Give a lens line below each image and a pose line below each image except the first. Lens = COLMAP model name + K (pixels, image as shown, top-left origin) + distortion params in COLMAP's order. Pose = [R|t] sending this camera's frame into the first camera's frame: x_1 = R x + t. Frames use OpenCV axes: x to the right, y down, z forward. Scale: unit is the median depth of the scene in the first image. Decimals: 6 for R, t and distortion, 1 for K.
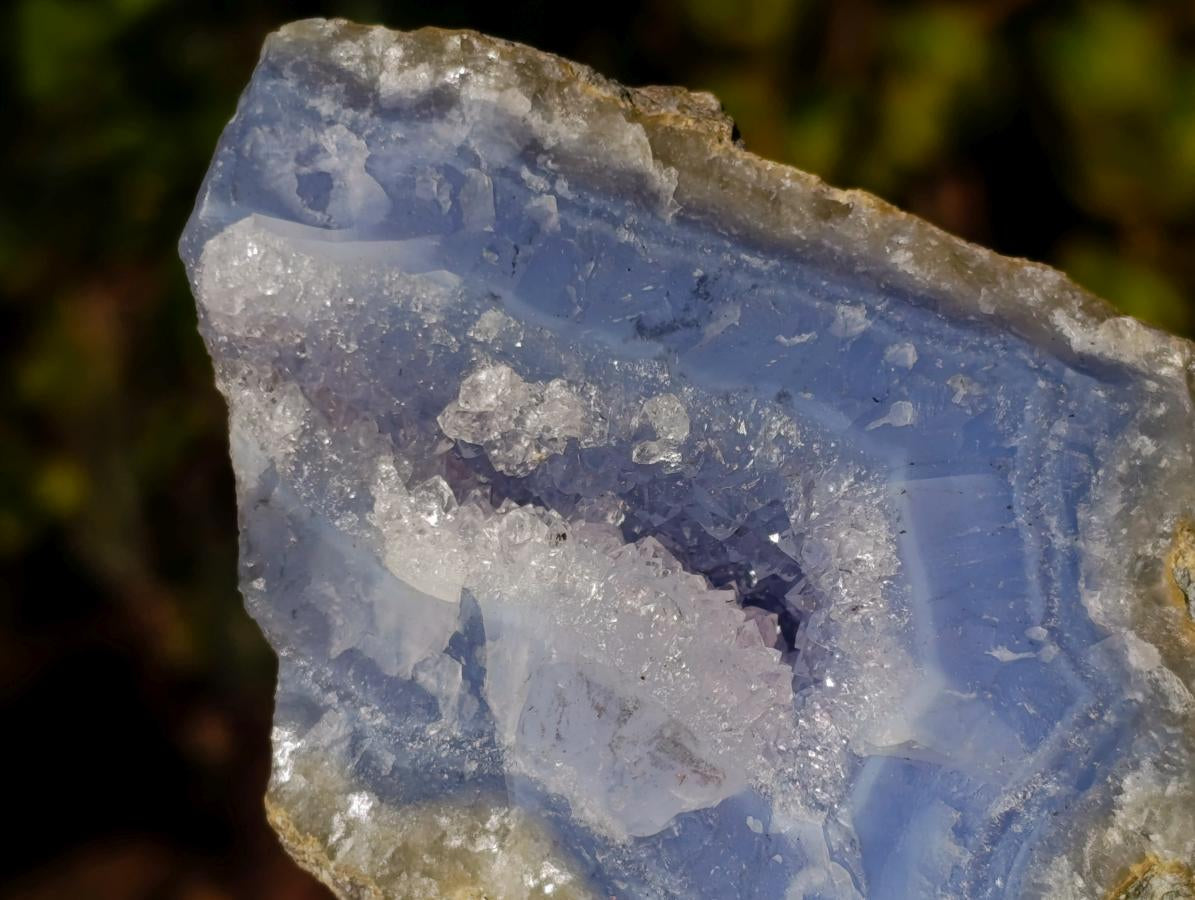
lens RADIAL K [[3679.7, 0, 597.5], [0, 3679.7, 450.0], [0, 0, 1]] dist [0.345770, -2.110954]
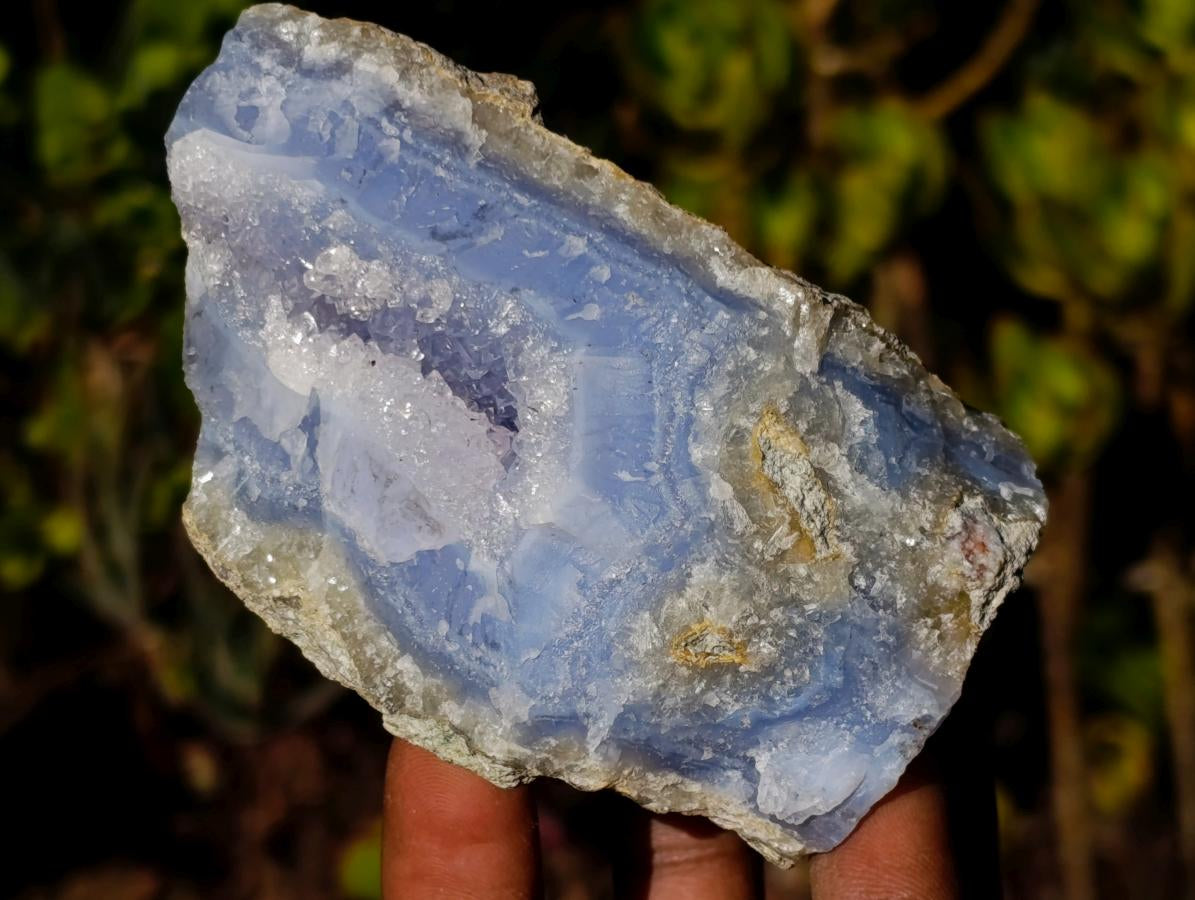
lens RADIAL K [[3679.7, 0, 597.5], [0, 3679.7, 450.0], [0, 0, 1]] dist [0.345770, -2.110954]
pose [[0.969100, 0.138004, -0.204452, 0.397373], [-0.128138, 0.989891, 0.060801, -0.045385], [0.210776, -0.032724, 0.976986, -0.476526]]
